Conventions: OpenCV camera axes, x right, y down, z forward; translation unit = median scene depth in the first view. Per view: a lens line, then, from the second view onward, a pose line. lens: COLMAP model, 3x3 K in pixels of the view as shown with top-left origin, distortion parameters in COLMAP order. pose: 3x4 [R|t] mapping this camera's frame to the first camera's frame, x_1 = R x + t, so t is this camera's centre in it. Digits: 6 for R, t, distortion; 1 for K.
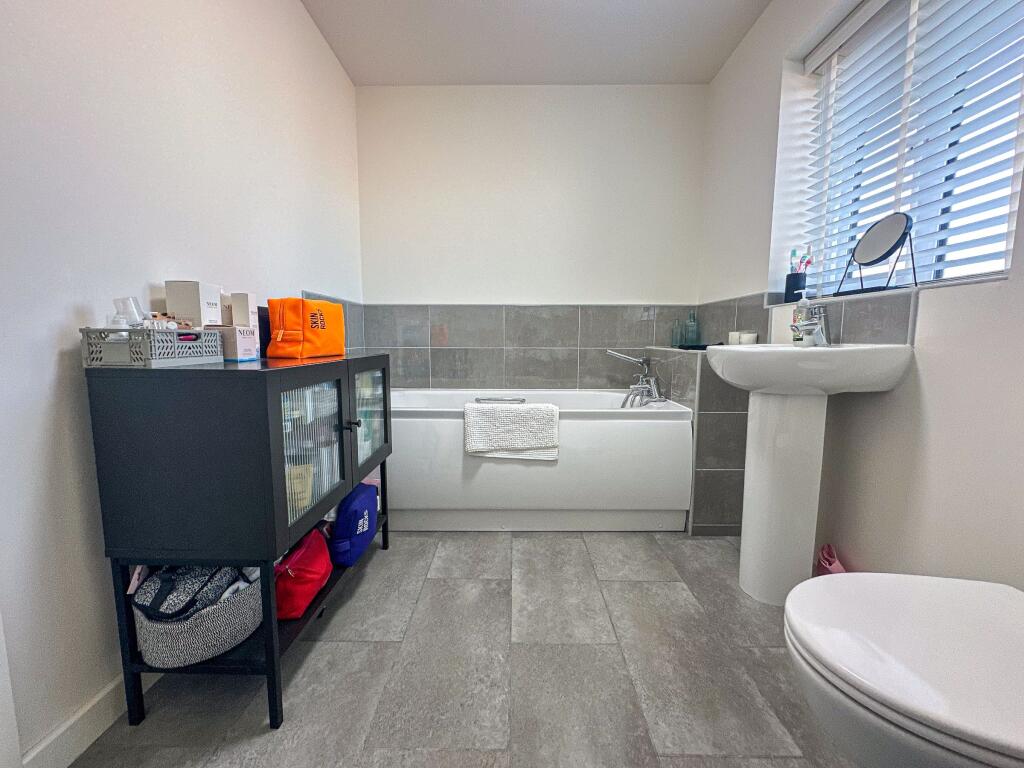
lens RADIAL K [[420.6, 0, 506.8], [0, 420.6, 382.0], [0, 0, 1]] dist [-0.001833, 0.001399]
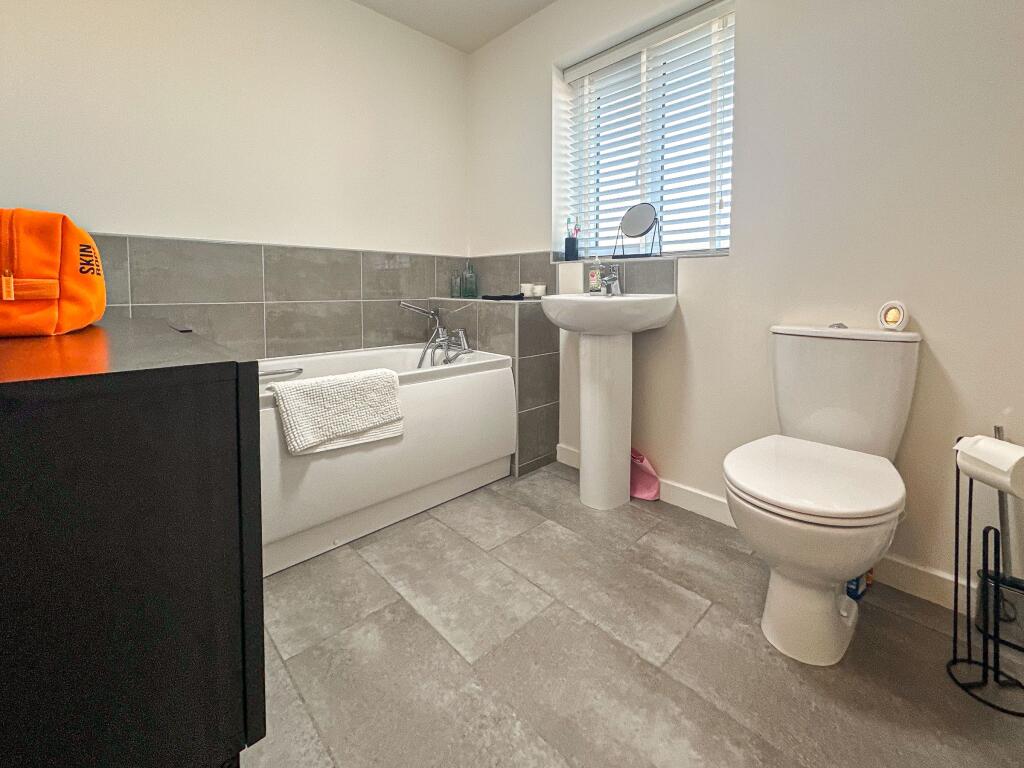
lens RADIAL K [[442.8, 0, 544.0], [0, 442.8, 306.5], [0, 0, 1]] dist [-0.004298, 0.000419]
pose [[0.693863, -0.029683, 0.719495, -0.340129], [0.073102, 0.996892, -0.029371, -0.024356], [-0.716387, 0.072976, 0.693876, 0.178627]]
